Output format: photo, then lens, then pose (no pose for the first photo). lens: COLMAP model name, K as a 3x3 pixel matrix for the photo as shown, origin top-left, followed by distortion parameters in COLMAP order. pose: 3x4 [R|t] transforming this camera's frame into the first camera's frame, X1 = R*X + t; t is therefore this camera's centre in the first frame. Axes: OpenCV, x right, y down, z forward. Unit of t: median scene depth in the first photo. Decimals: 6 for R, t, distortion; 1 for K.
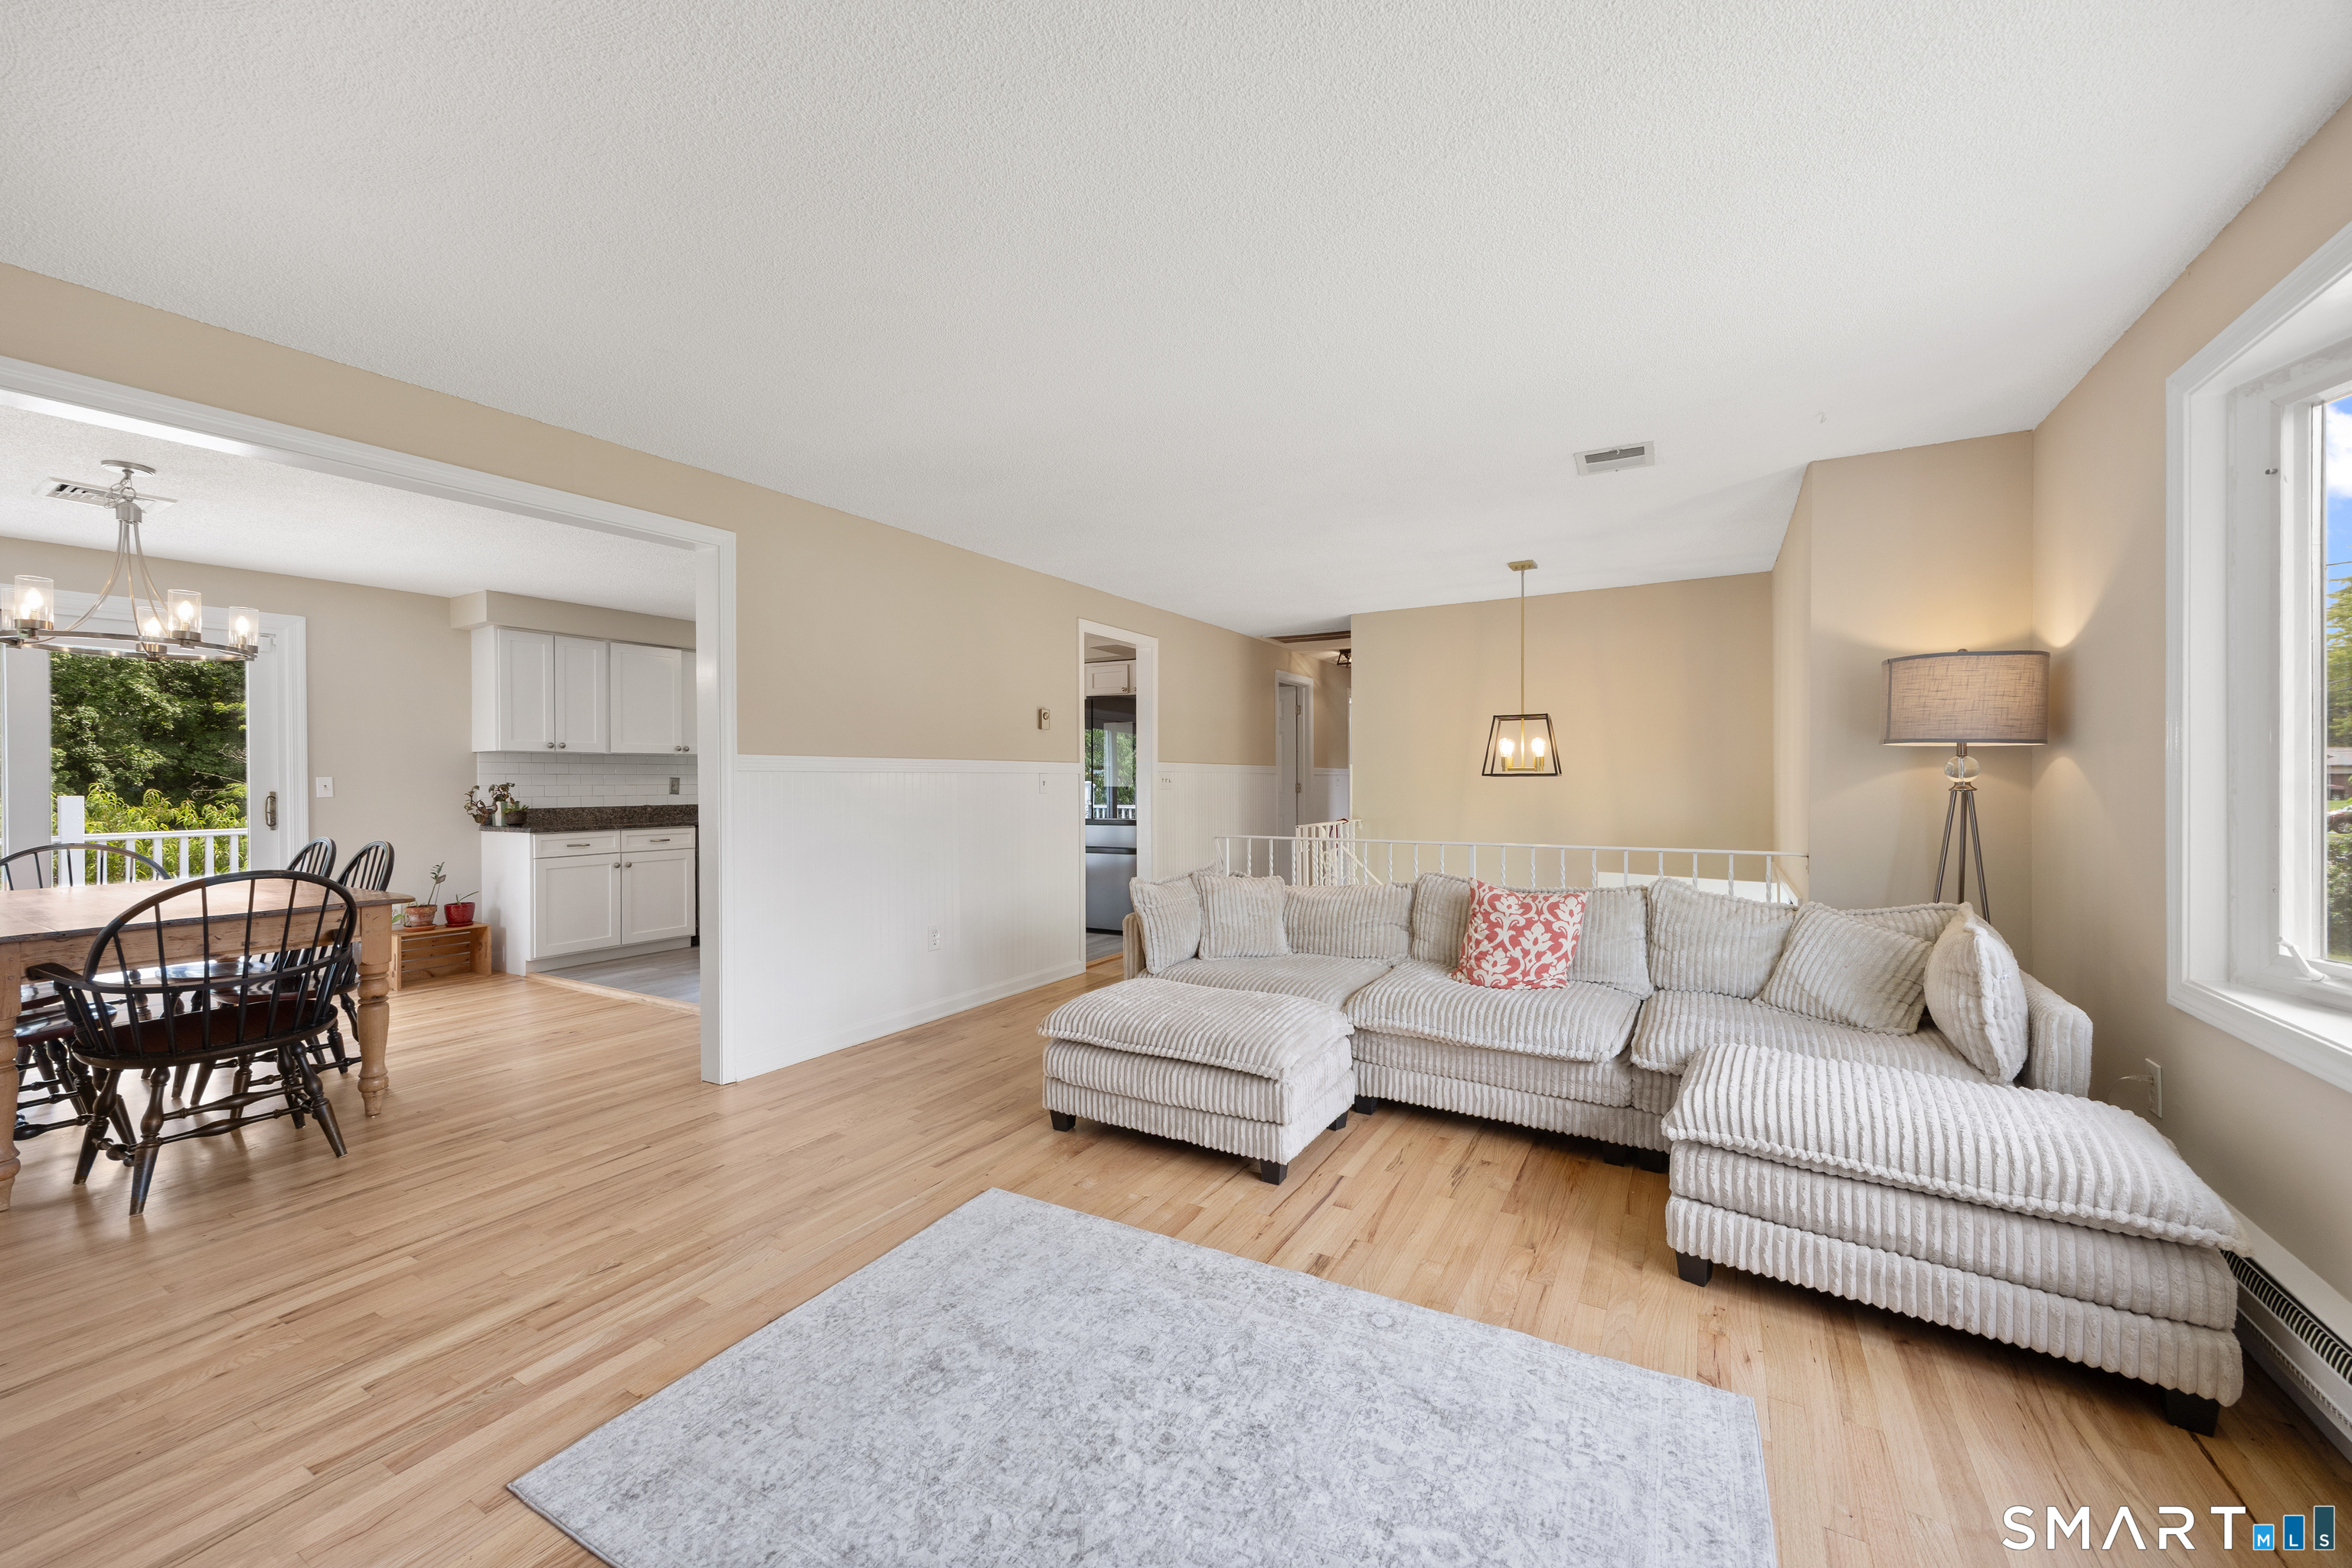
lens RADIAL K [[935.6, 0, 1154.8], [0, 935.6, 785.3], [0, 0, 1]] dist [0.000621, 0.001177]
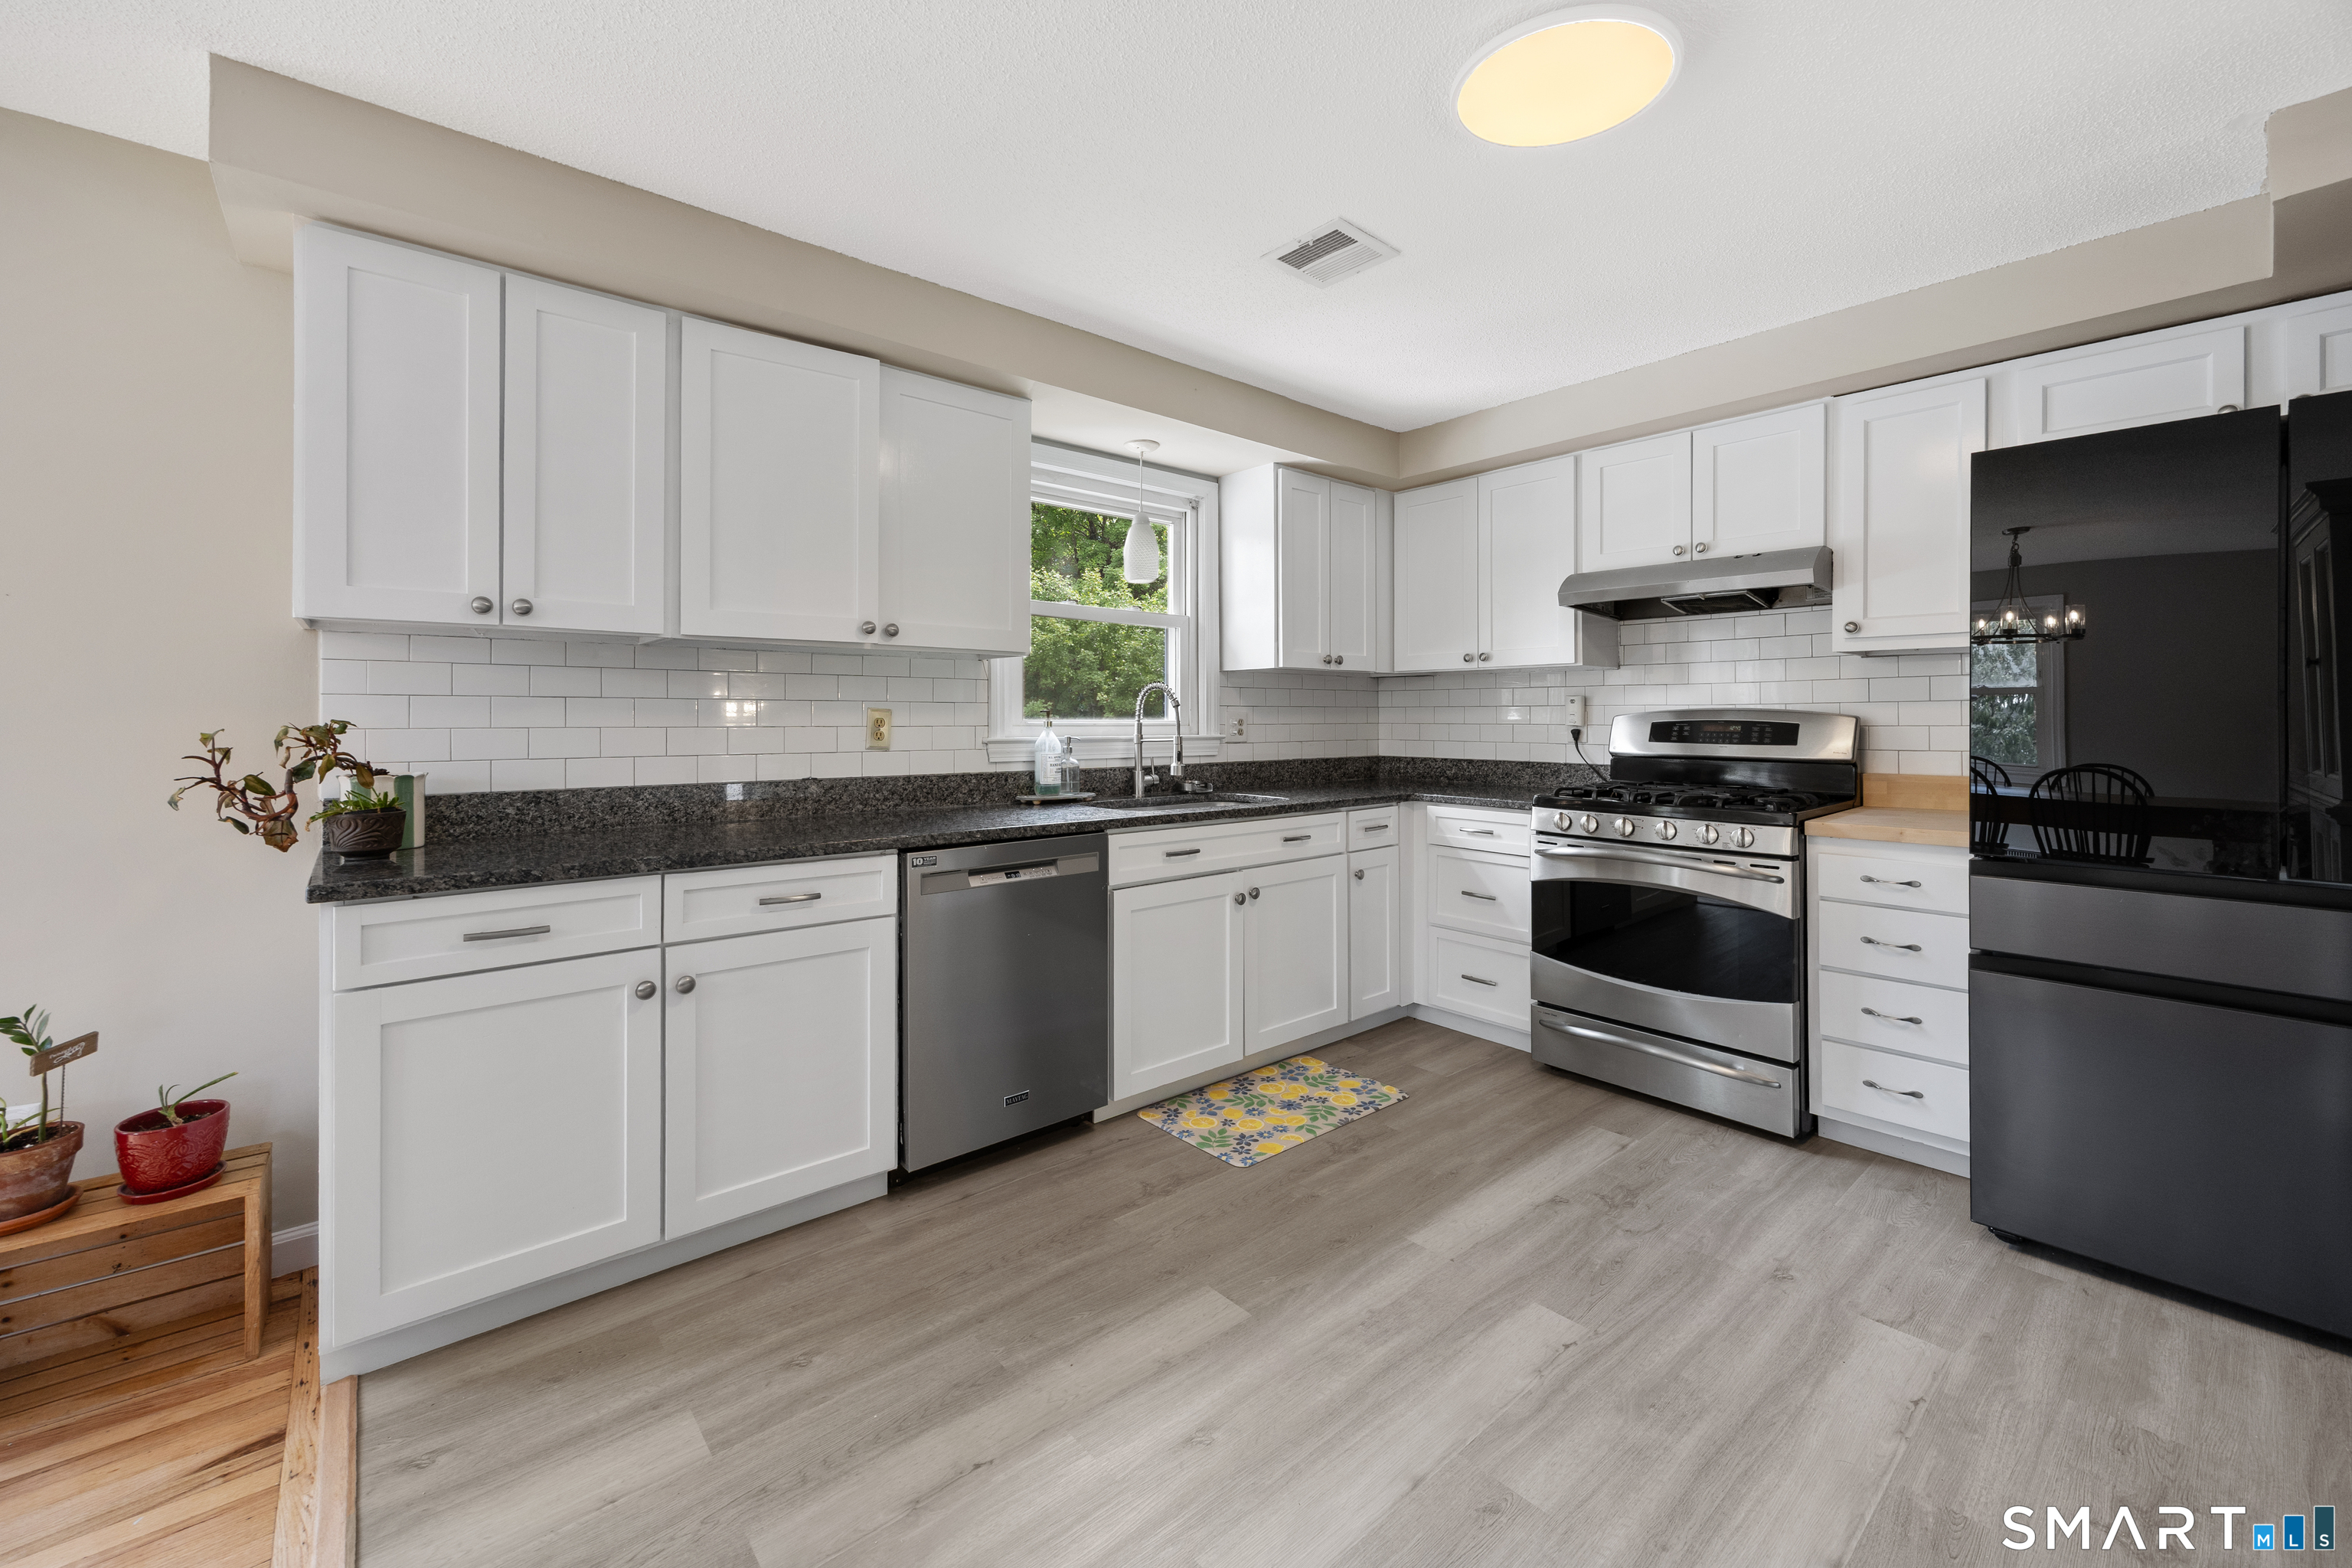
lens RADIAL K [[935.6, 0, 1132.5], [0, 935.6, 722.2], [0, 0, 1]] dist [0.000621, 0.001177]
pose [[0.943530, 0.007881, -0.331193, -0.317464], [-0.007456, 0.999969, 0.002555, -0.004941], [0.331203, 0.000058, 0.943560, 0.752700]]
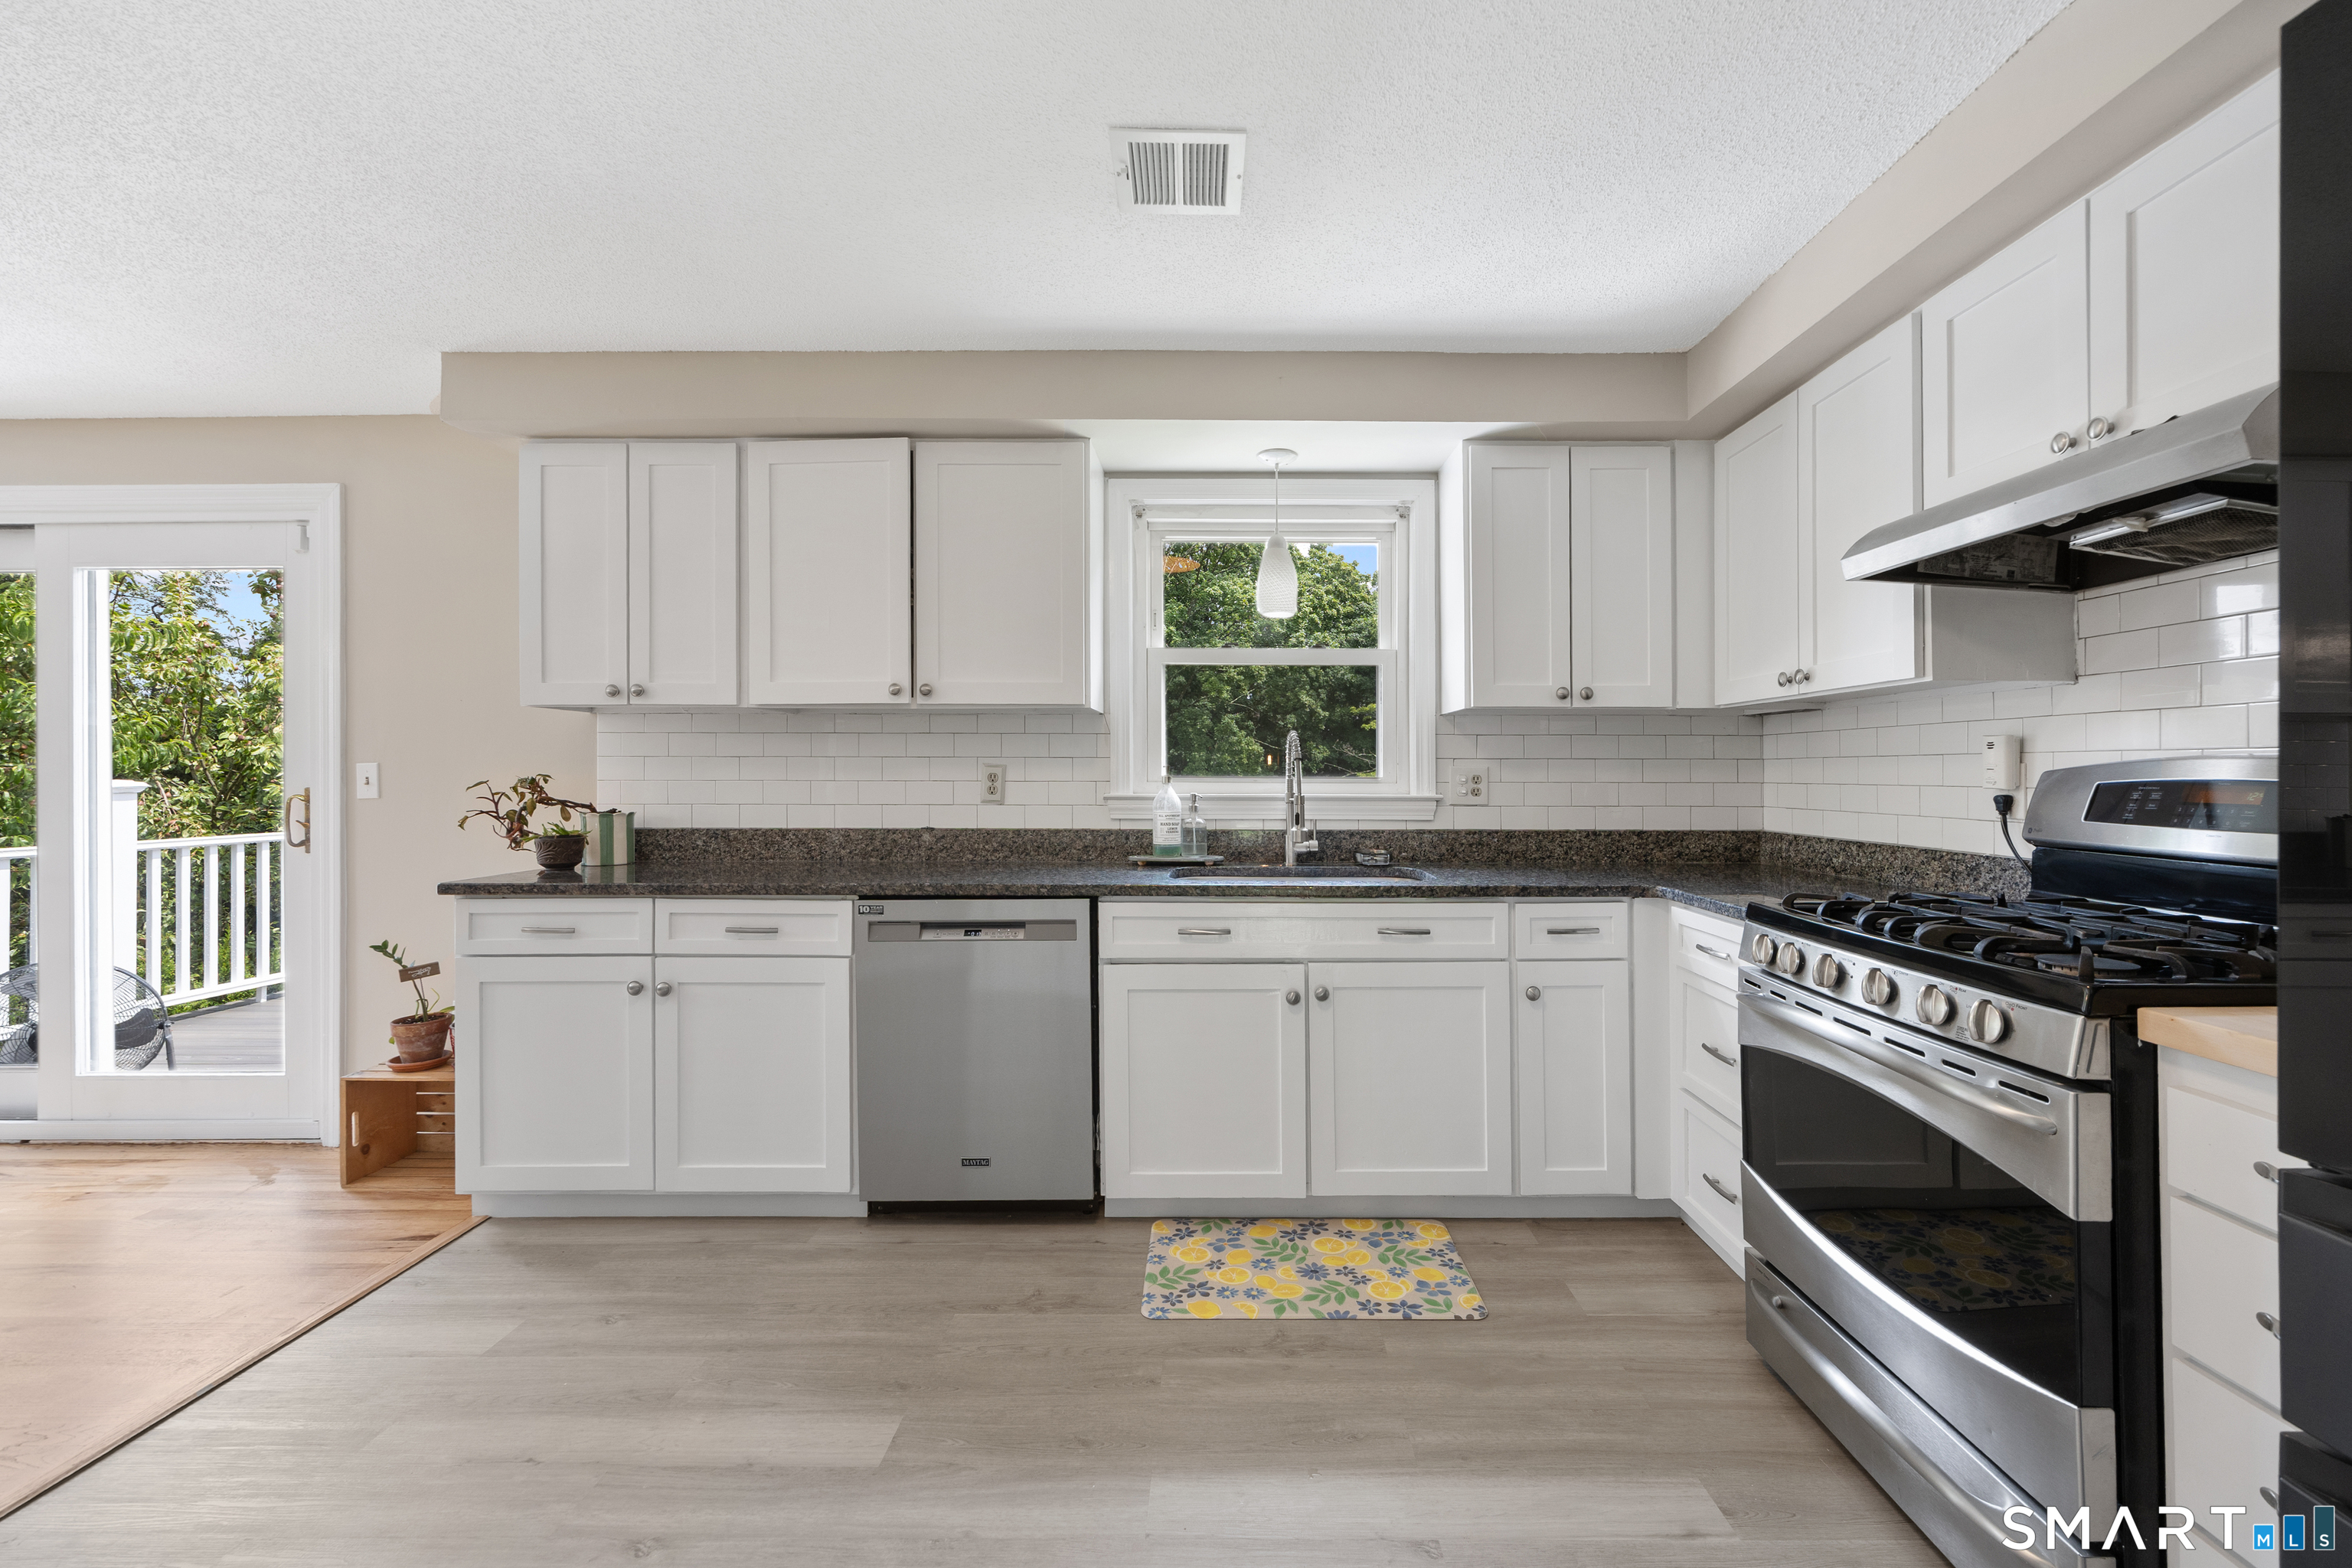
lens RADIAL K [[935.6, 0, 1194.6], [0, 935.6, 779.7], [0, 0, 1]] dist [0.000621, 0.001177]
pose [[0.522846, 0.013200, -0.852325, -0.119653], [-0.008800, 0.999910, 0.010087, -0.007348], [0.852382, 0.002226, 0.522915, 0.982533]]
